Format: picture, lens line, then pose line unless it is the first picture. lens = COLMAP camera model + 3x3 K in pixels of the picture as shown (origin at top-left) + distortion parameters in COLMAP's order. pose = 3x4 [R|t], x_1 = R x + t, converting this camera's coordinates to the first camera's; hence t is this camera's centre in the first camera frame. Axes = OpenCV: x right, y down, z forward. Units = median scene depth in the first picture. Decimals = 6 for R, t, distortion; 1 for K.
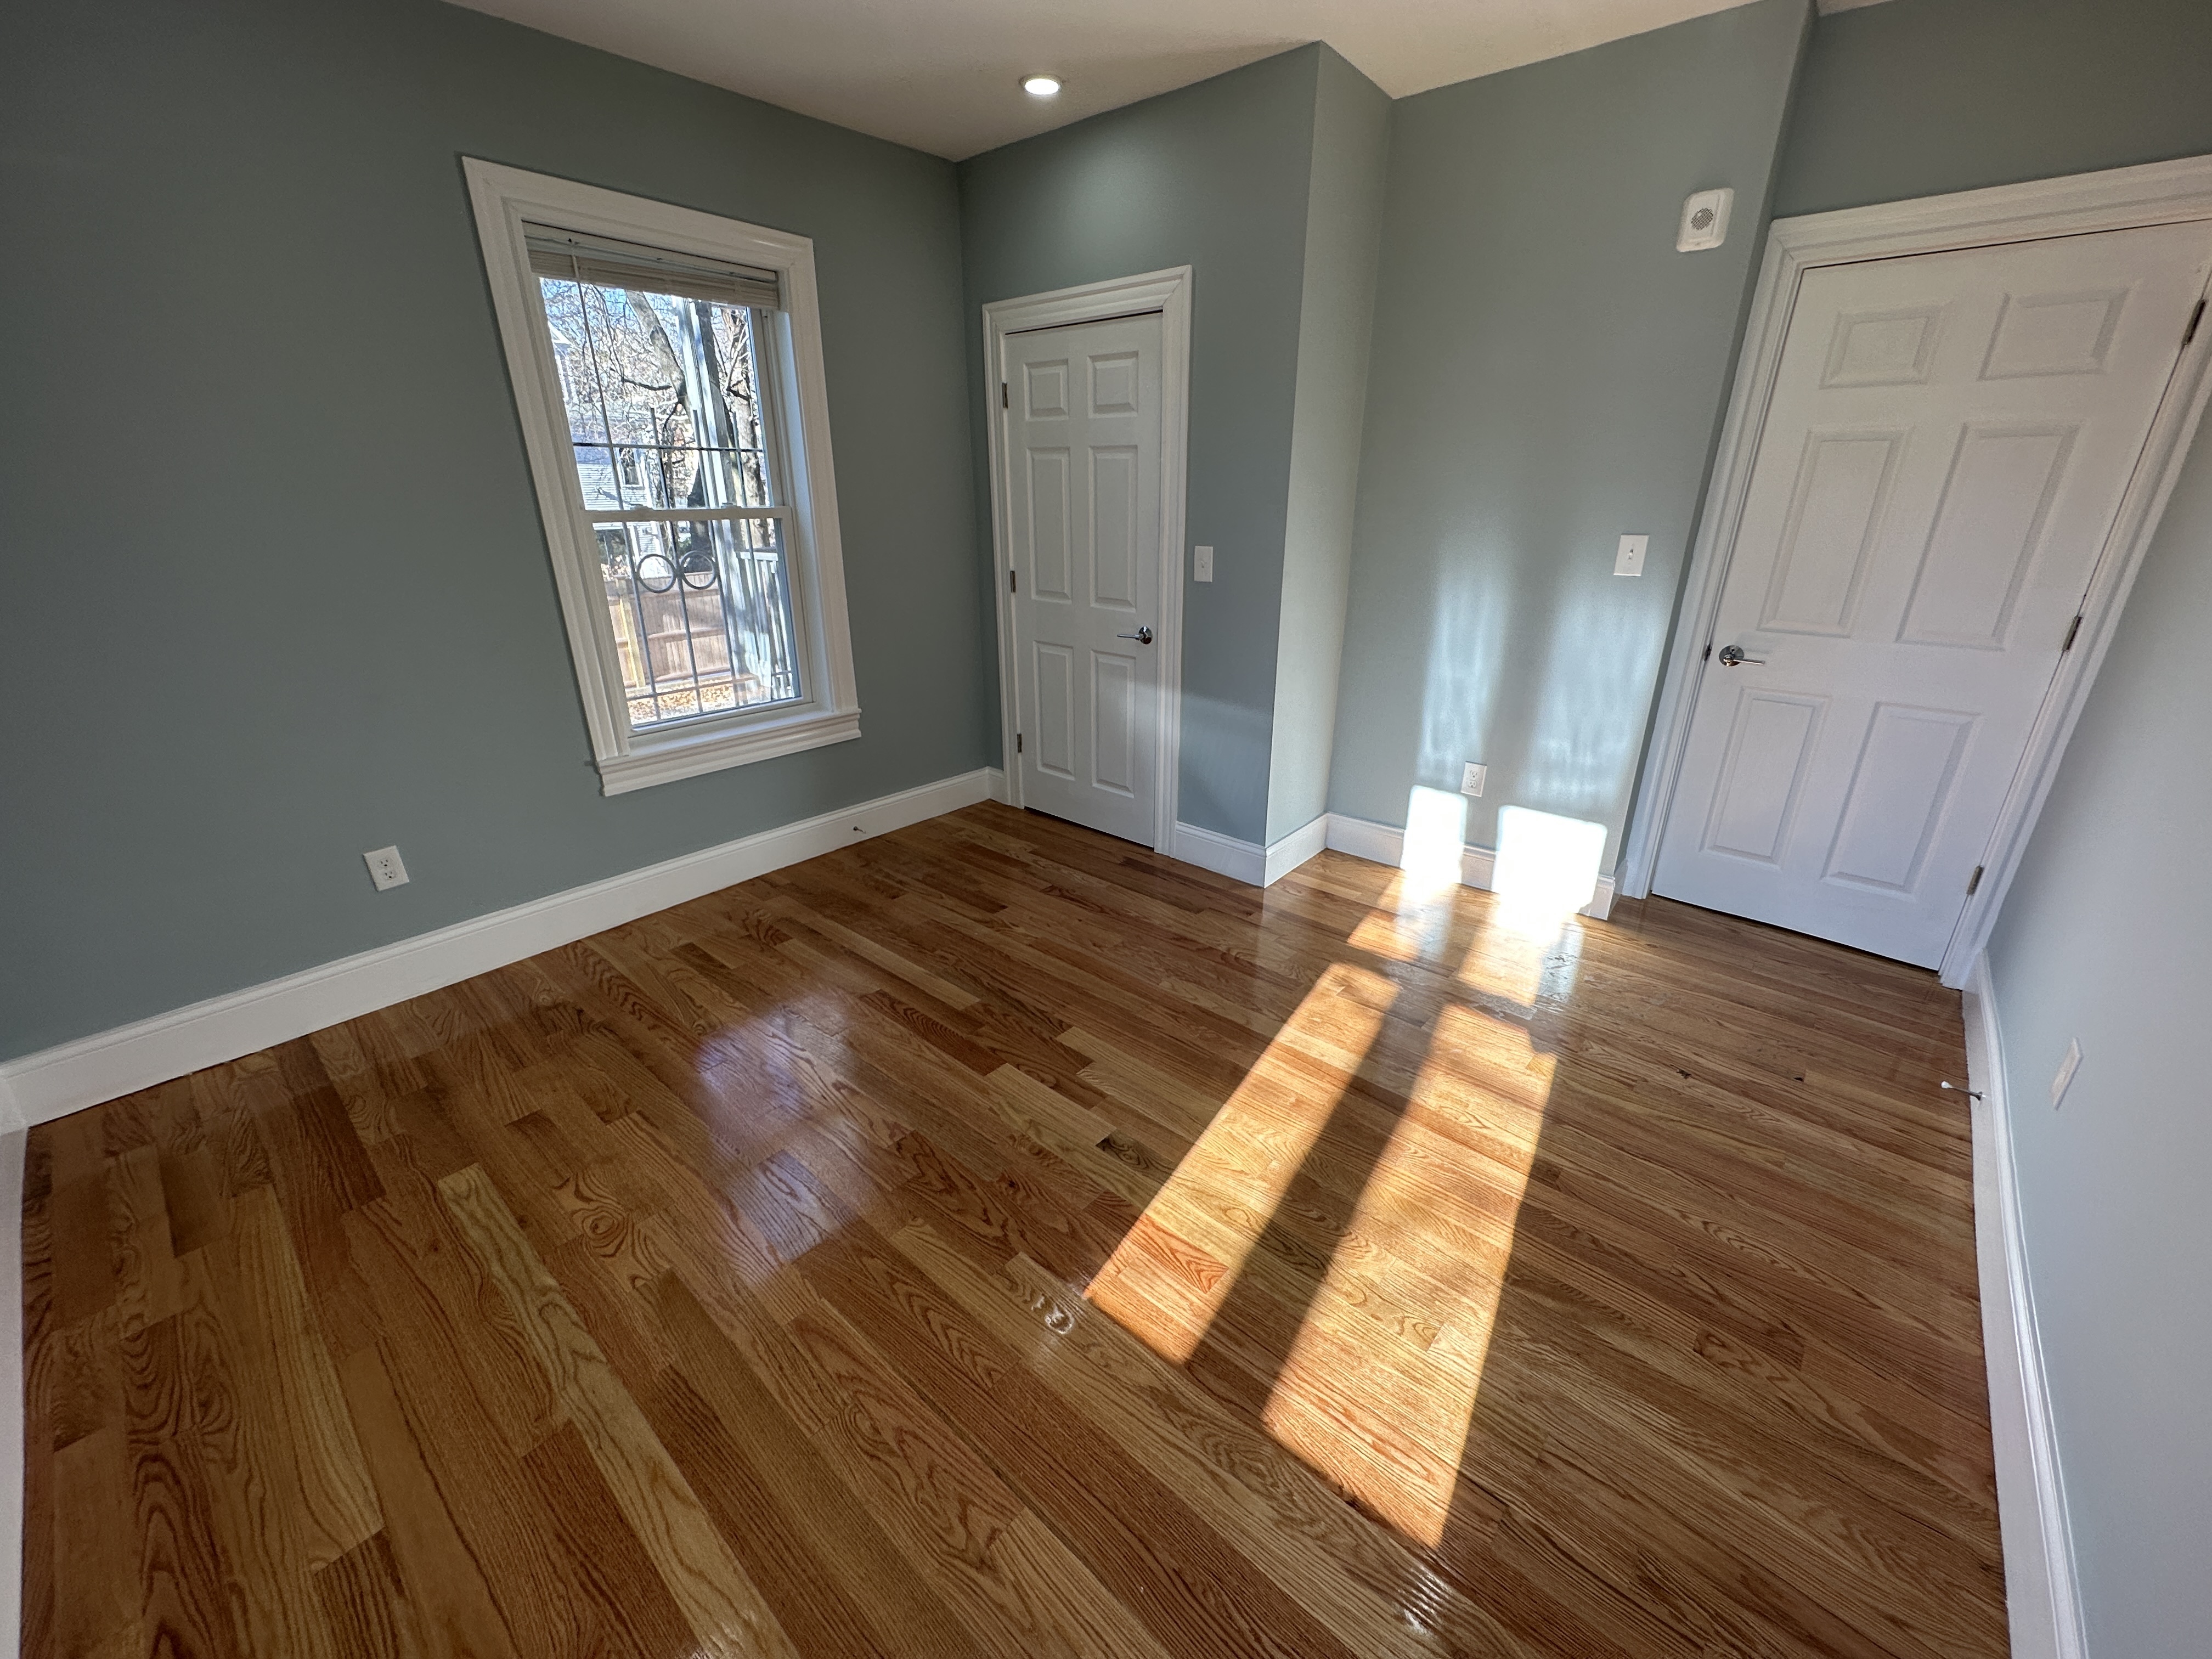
lens RADIAL K [[877.7, 0, 1108.7], [0, 877.7, 827.5], [0, 0, 1]] dist [-0.002533, -0.000151]
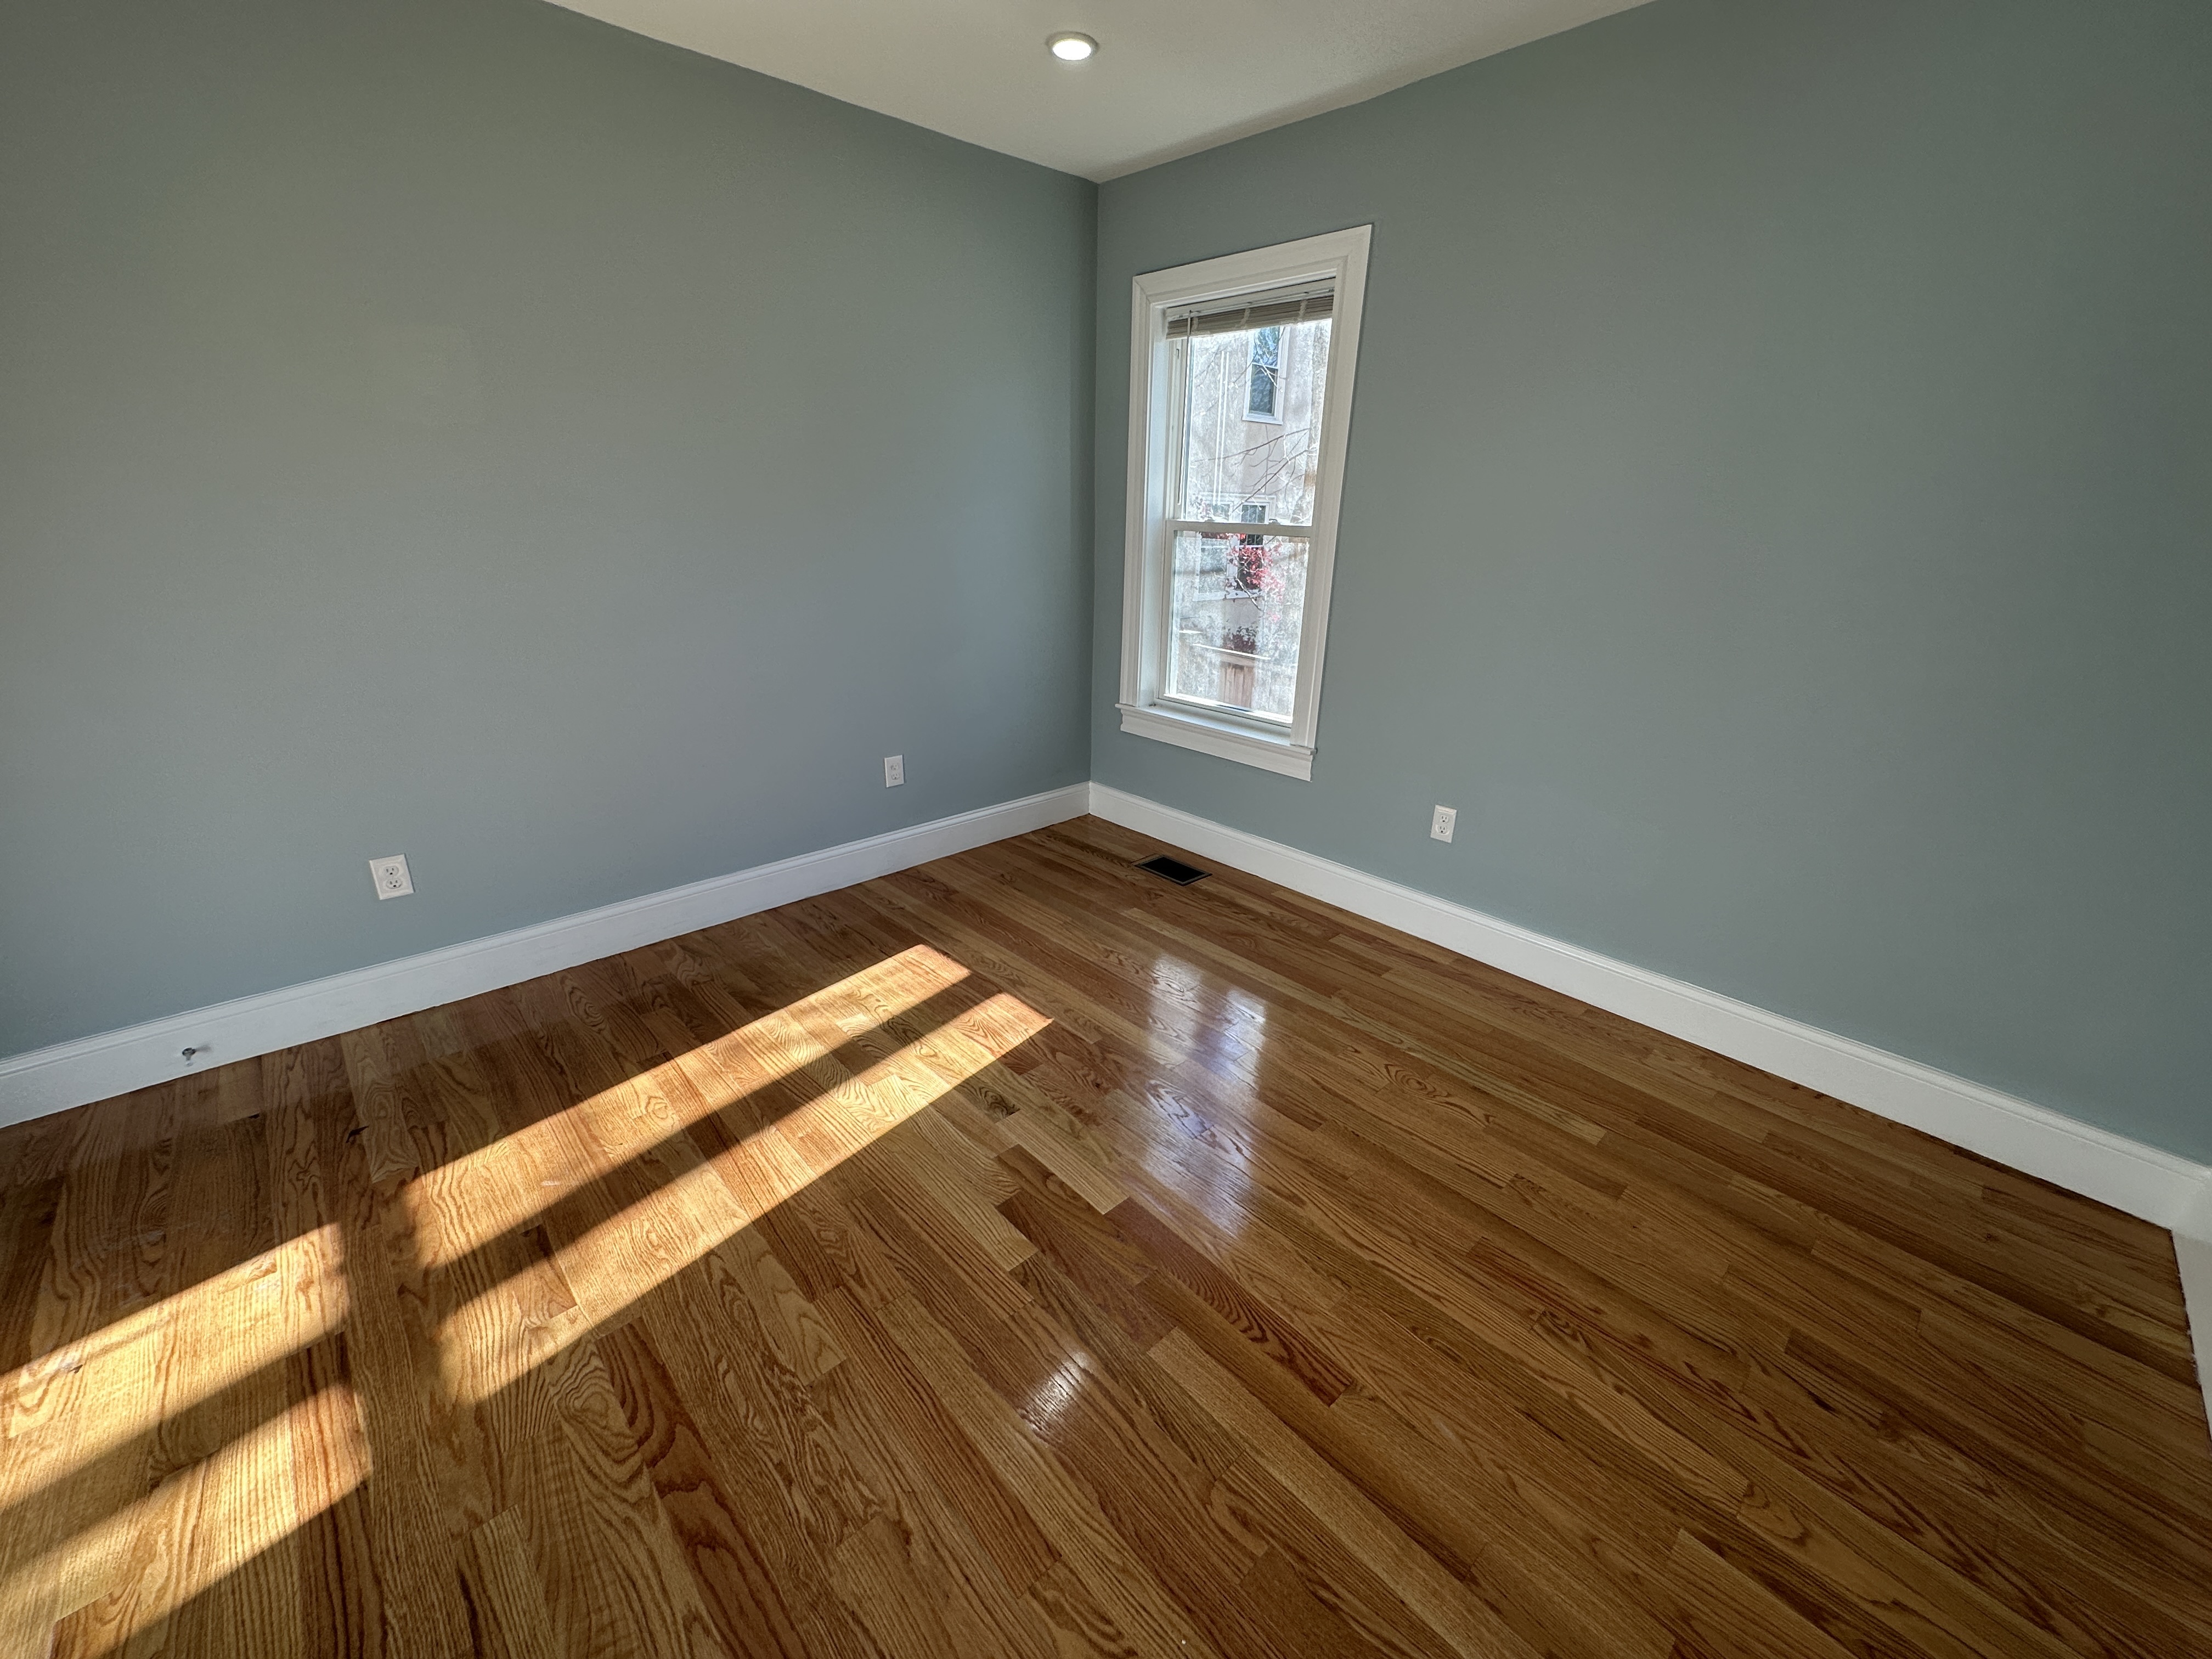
lens RADIAL K [[877.7, 0, 1108.7], [0, 877.7, 827.5], [0, 0, 1]] dist [-0.002533, -0.000151]
pose [[-0.995059, -0.055119, 0.082585, -0.160893], [0.013357, 0.749886, 0.661432, -0.507214], [-0.098387, 0.659266, -0.745445, 1.306360]]
